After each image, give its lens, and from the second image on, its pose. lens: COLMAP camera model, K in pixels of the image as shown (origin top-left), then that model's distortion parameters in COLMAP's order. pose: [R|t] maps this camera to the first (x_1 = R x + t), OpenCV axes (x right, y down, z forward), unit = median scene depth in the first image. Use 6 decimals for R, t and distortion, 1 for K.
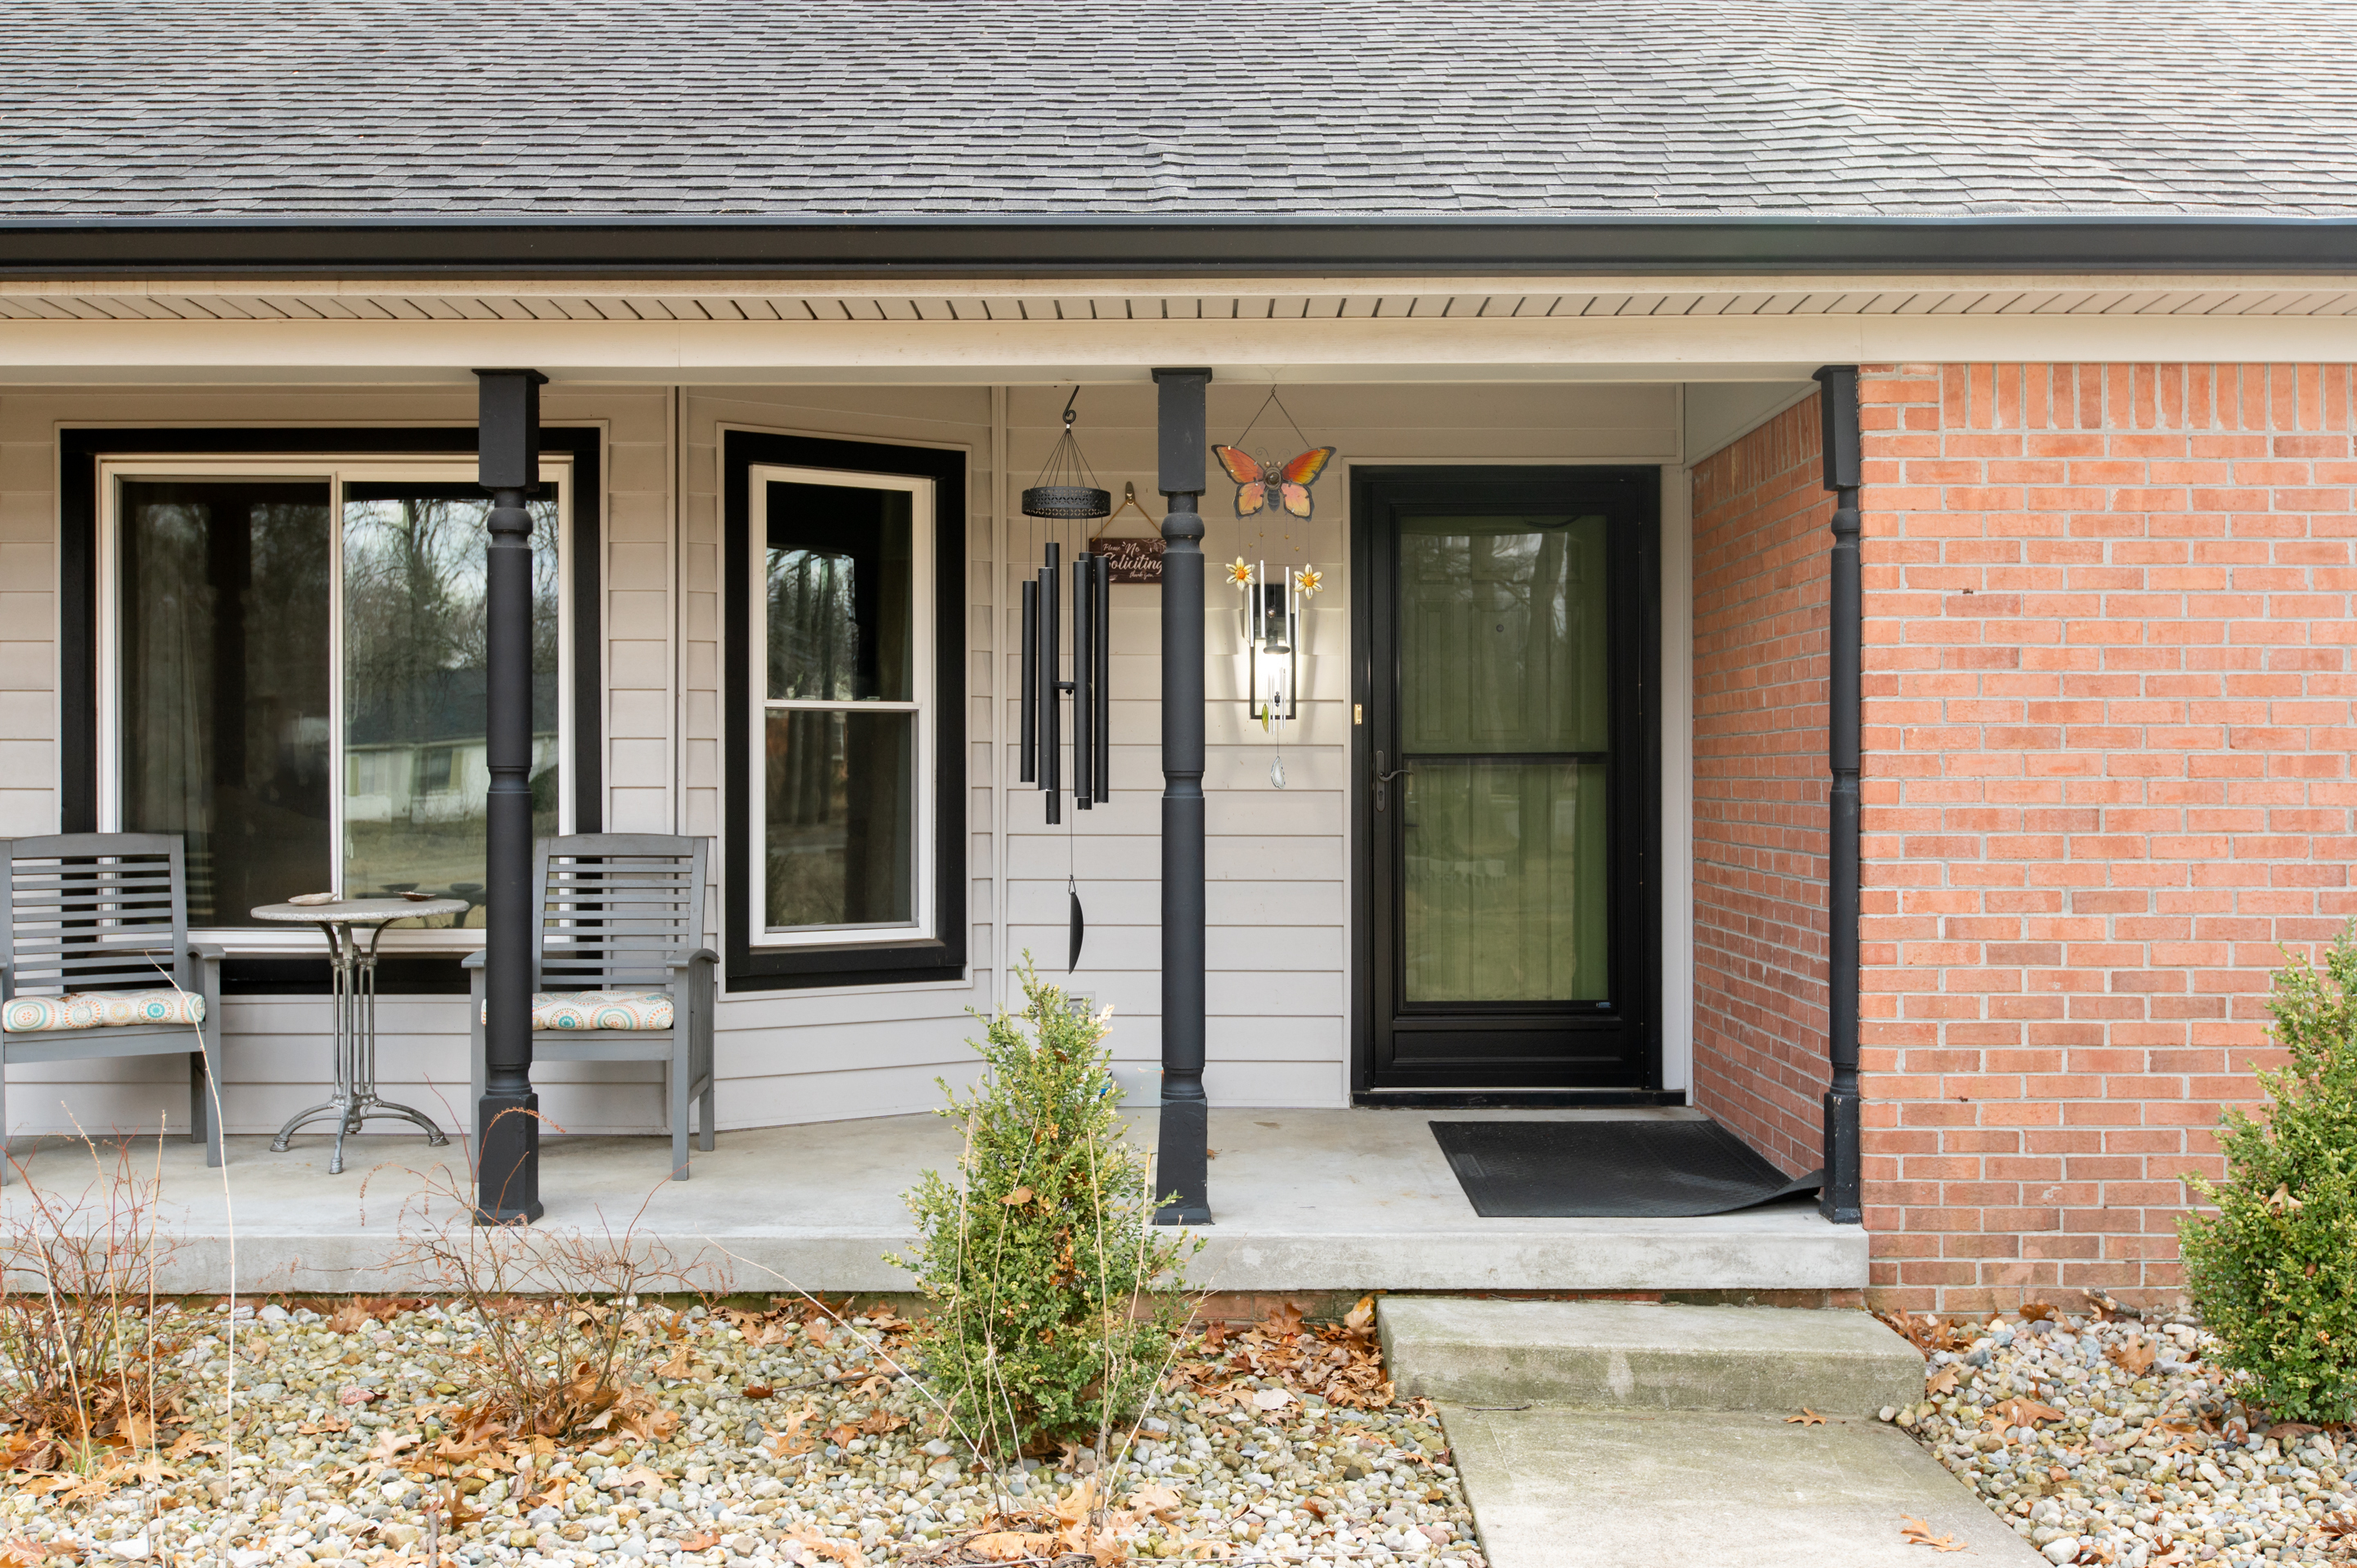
lens RADIAL K [[2246.0, 0, 1184.3], [0, 2246.0, 788.6], [0, 0, 1]] dist [-0.003646, 0.000000]
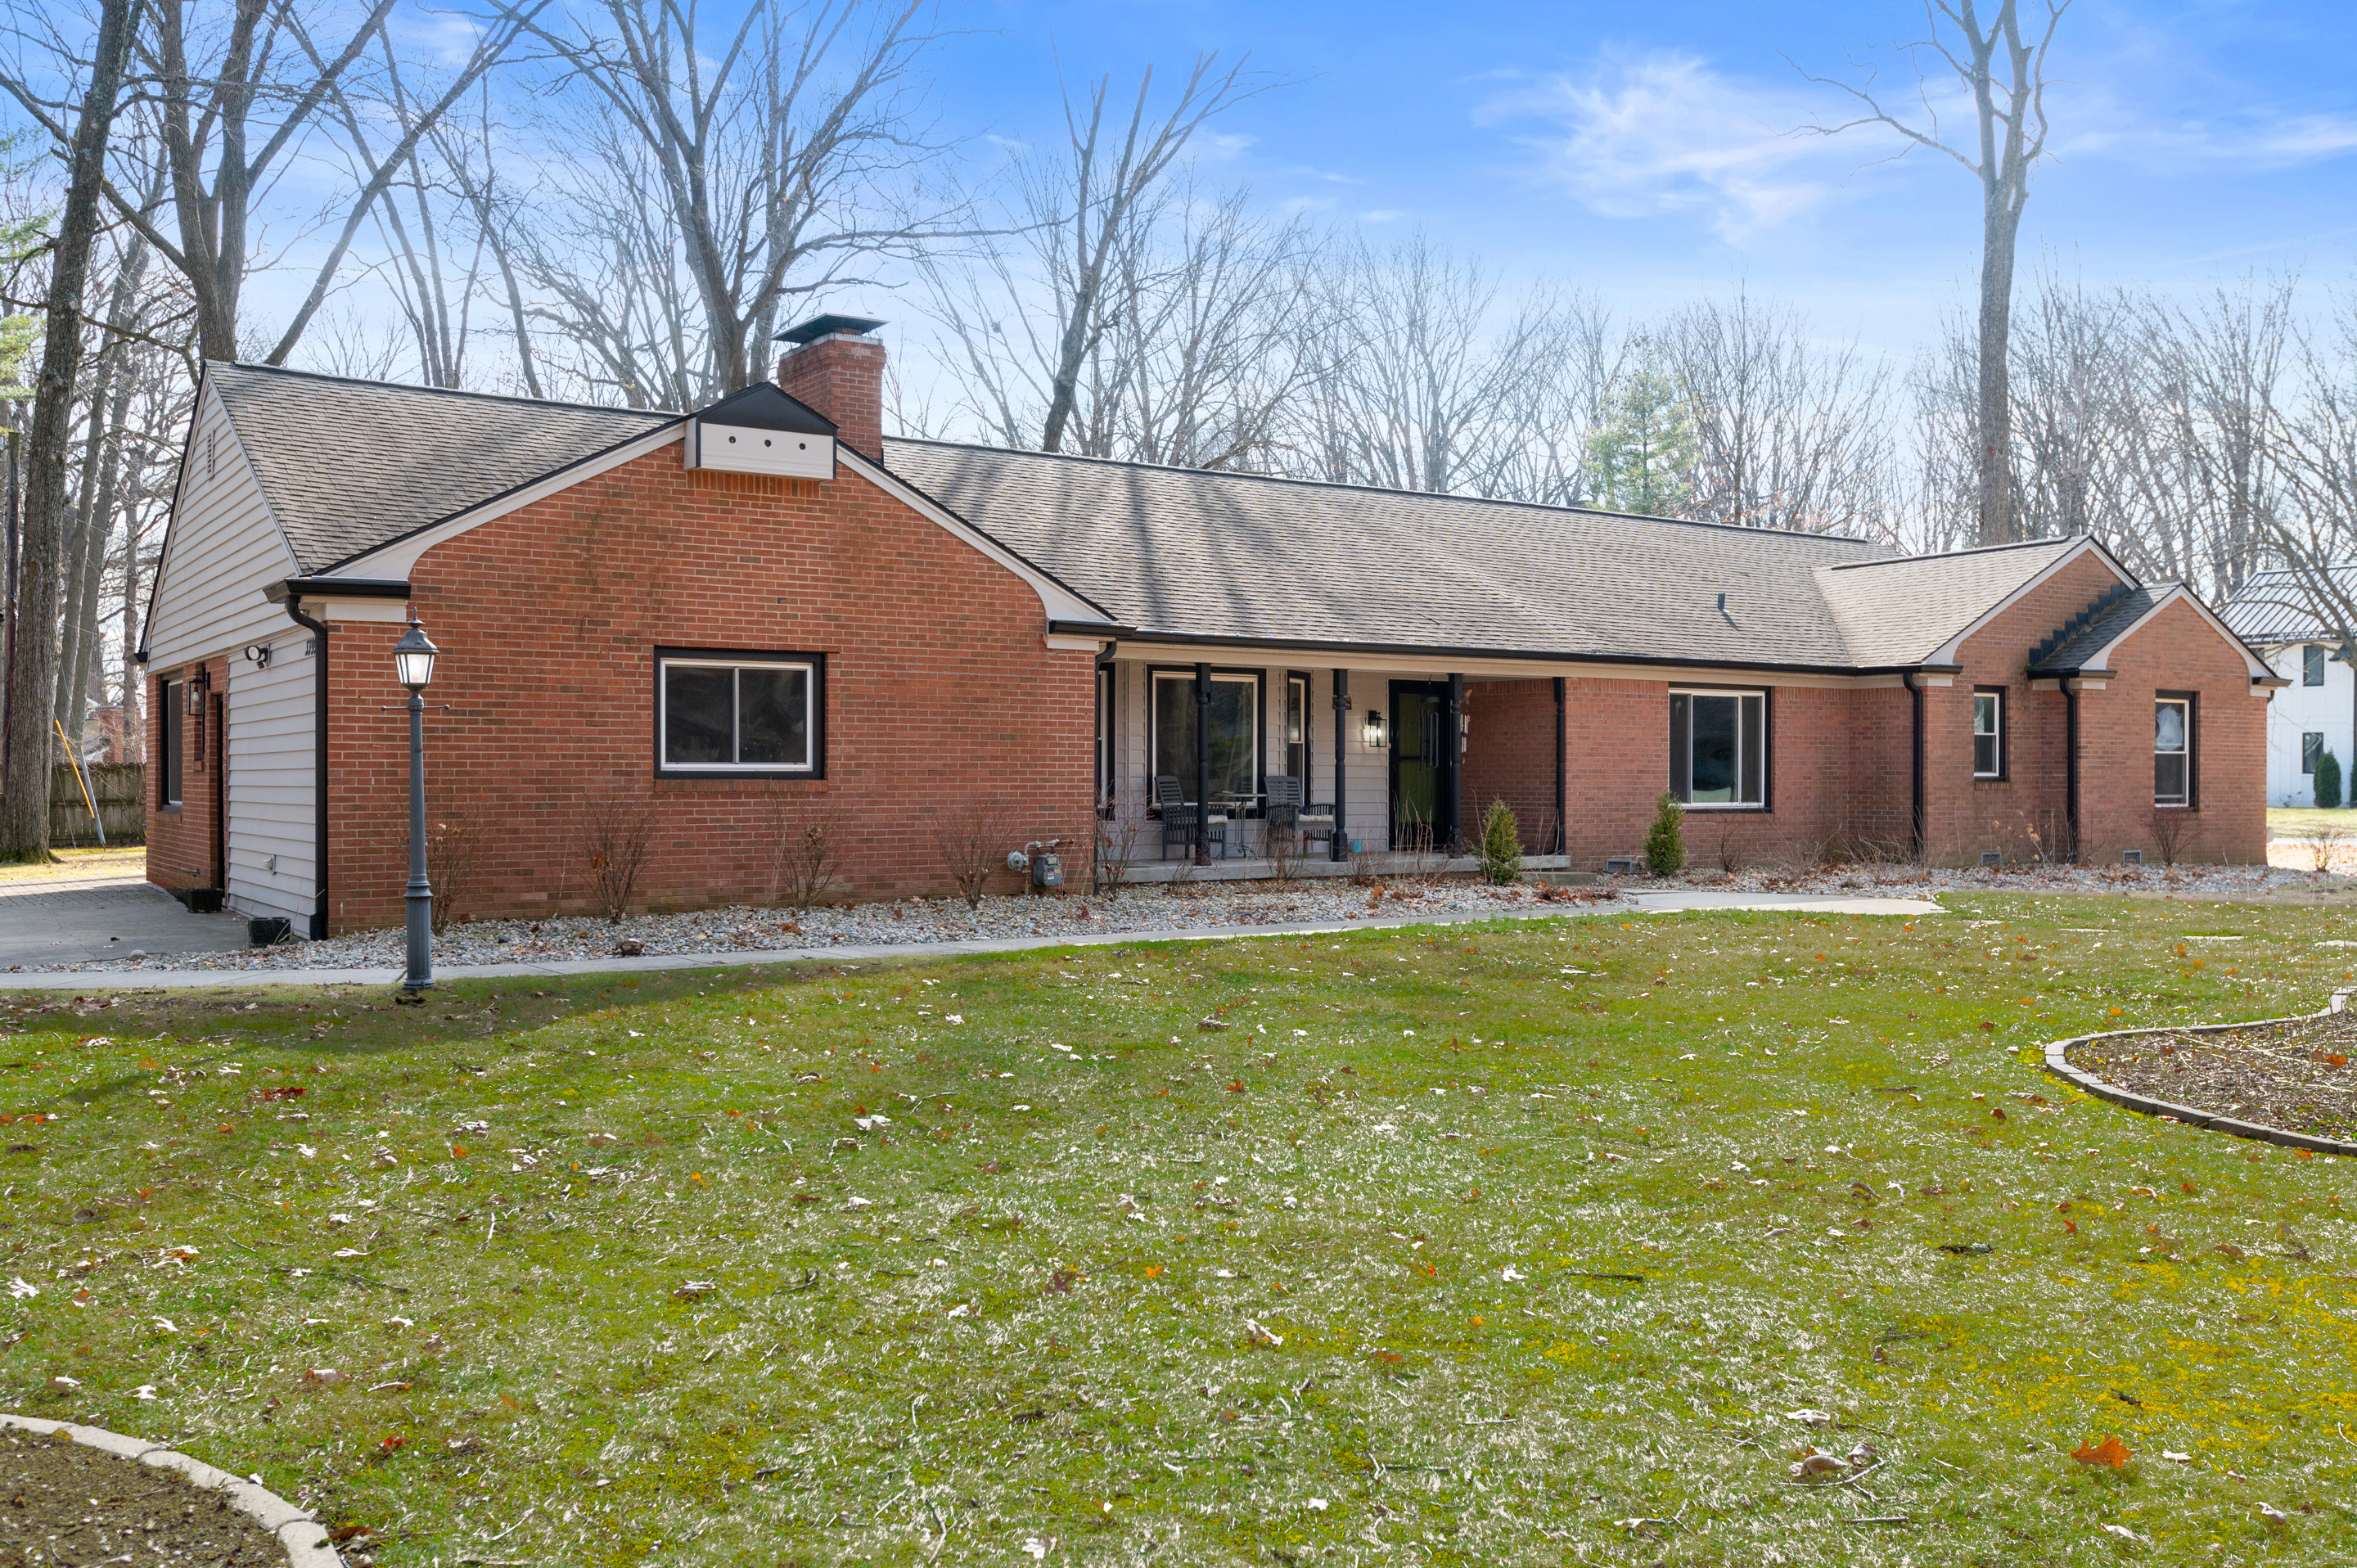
lens RADIAL K [[1996.1, 0, 1184.3], [0, 1996.1, 787.3], [0, 0, 1]] dist [-0.000982, -0.001037]
pose [[0.824318, -0.001063, 0.566127, -2.252778], [-0.001751, 0.999989, 0.004427, 0.023552], [-0.566125, -0.004641, 0.824306, -1.670133]]
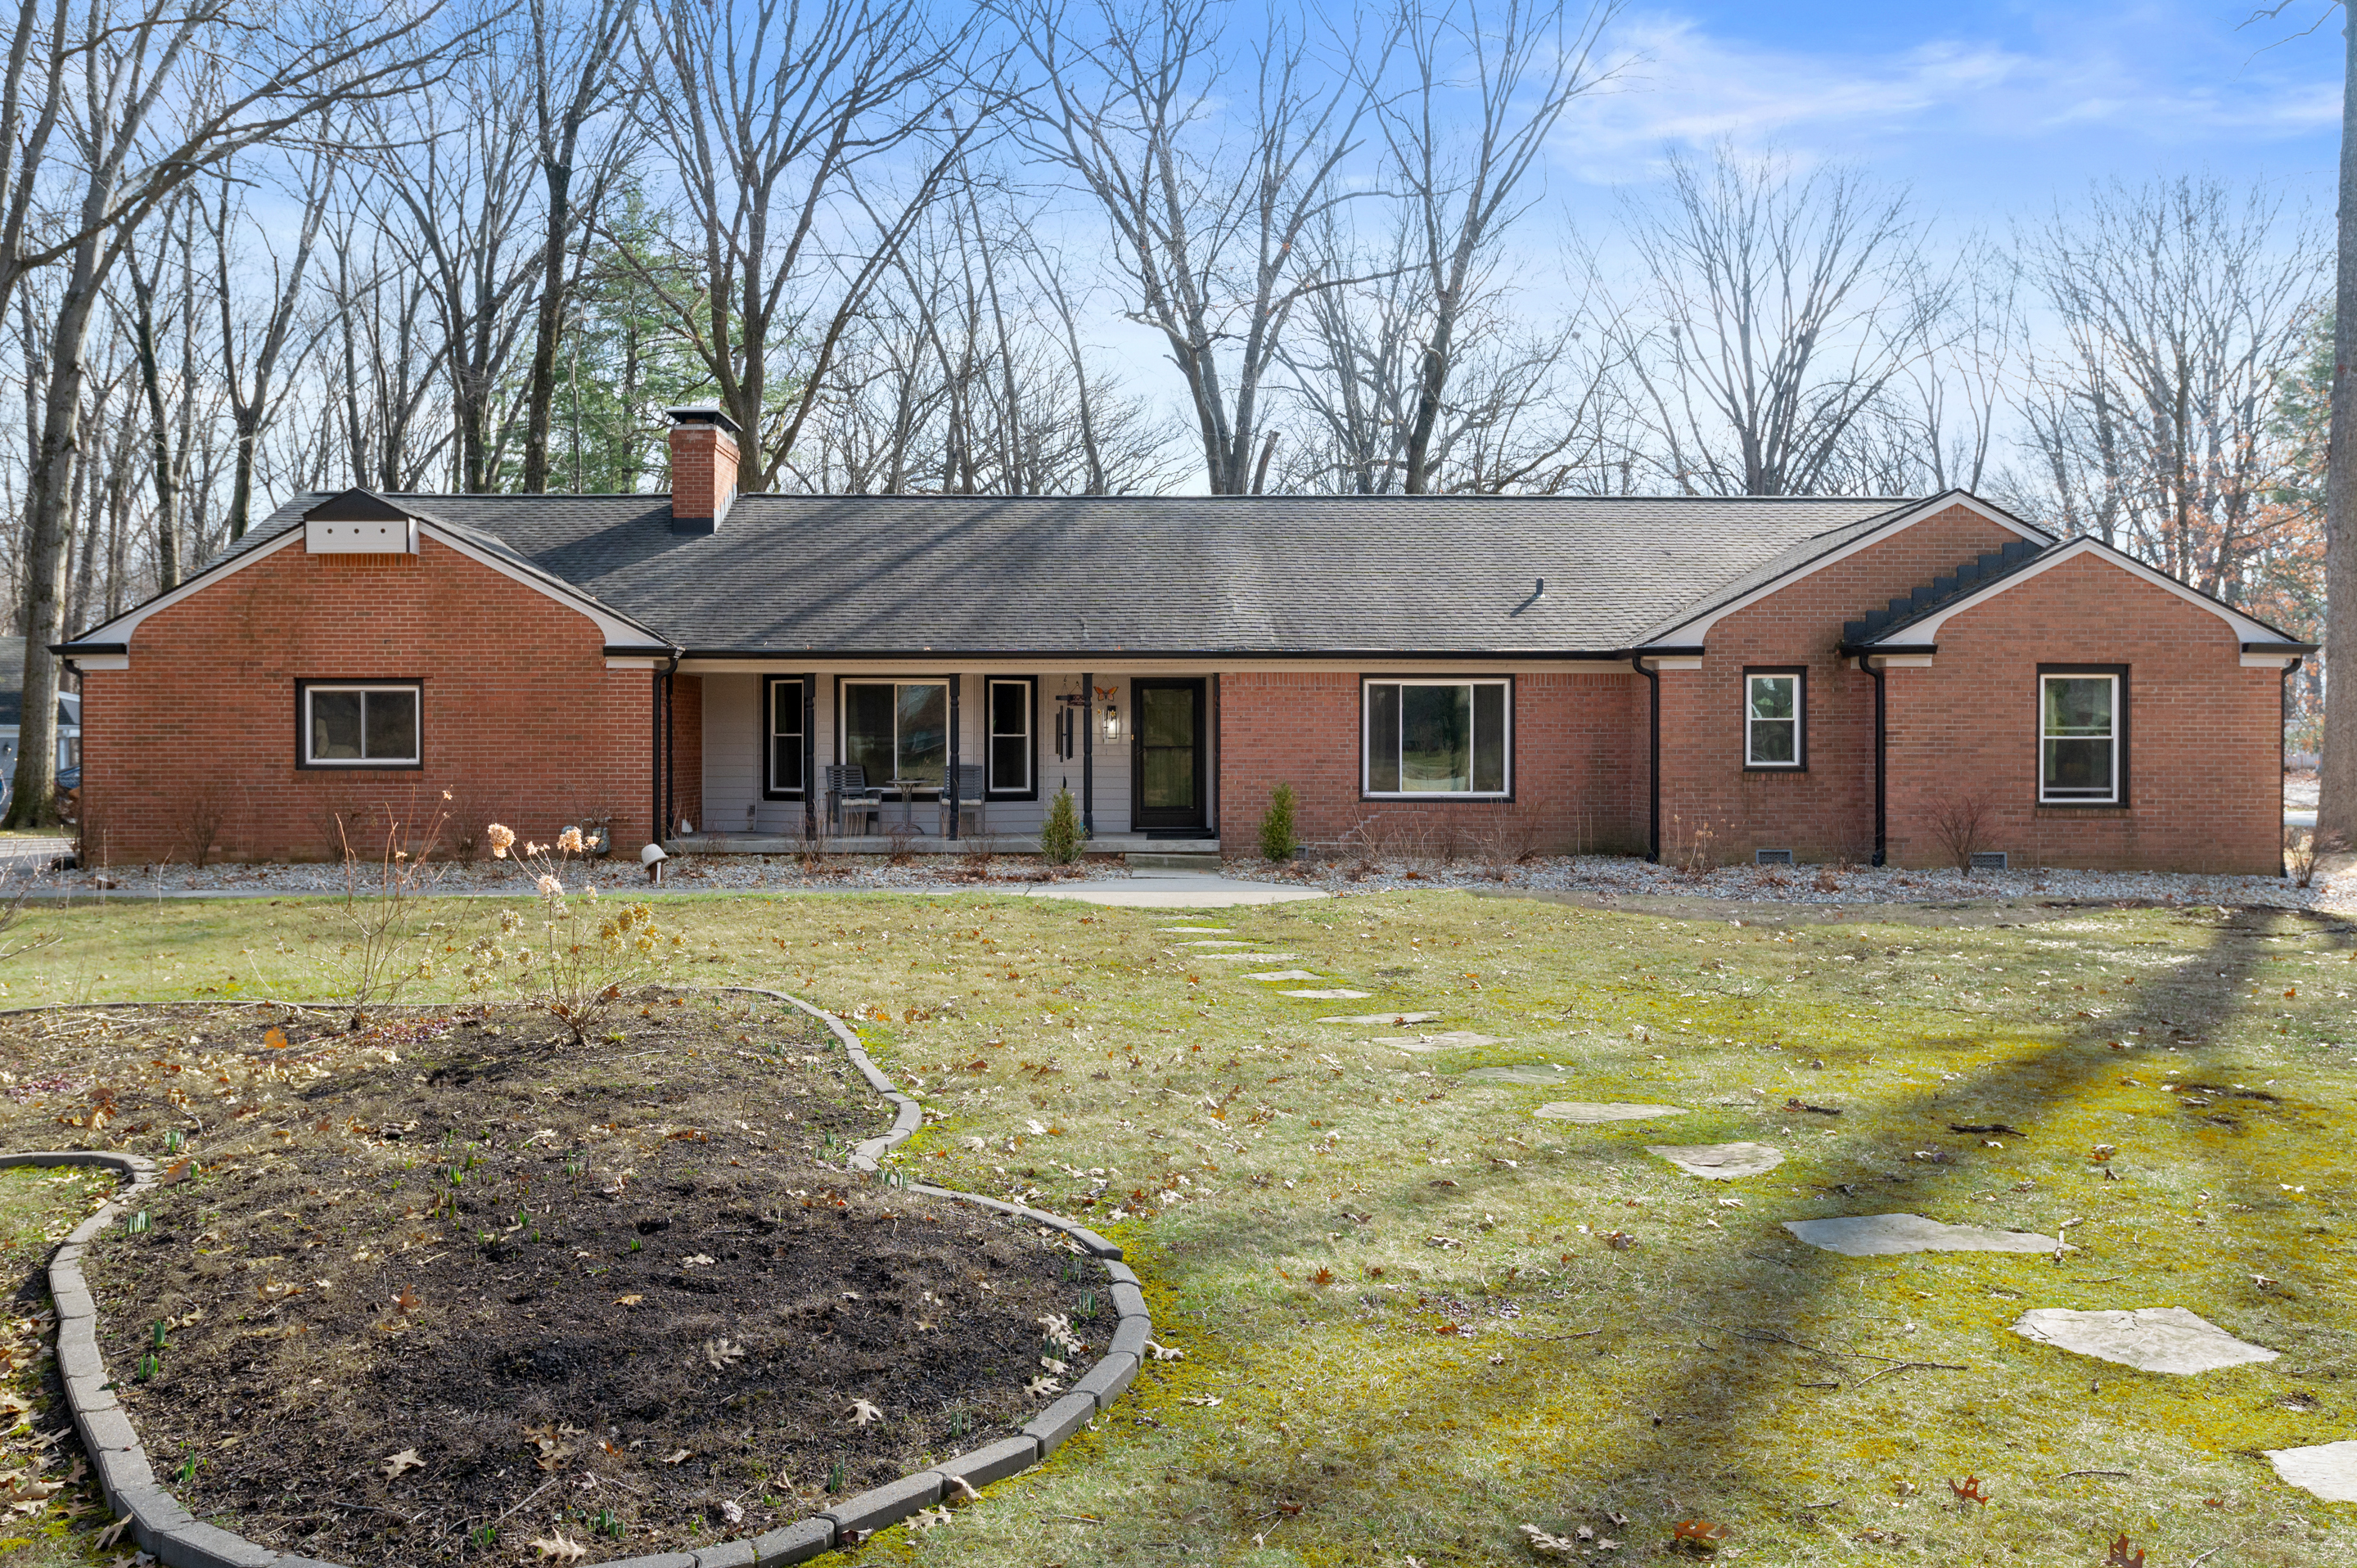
lens RADIAL K [[1752.0, 0, 1169.1], [0, 1752.0, 772.7], [0, 0, 1]] dist [-0.010284, -0.001559]
pose [[0.999614, -0.000049, 0.027793, 0.059979], [-0.000316, 0.999914, 0.013126, -0.011035], [-0.027791, -0.013130, 0.999528, -2.421761]]
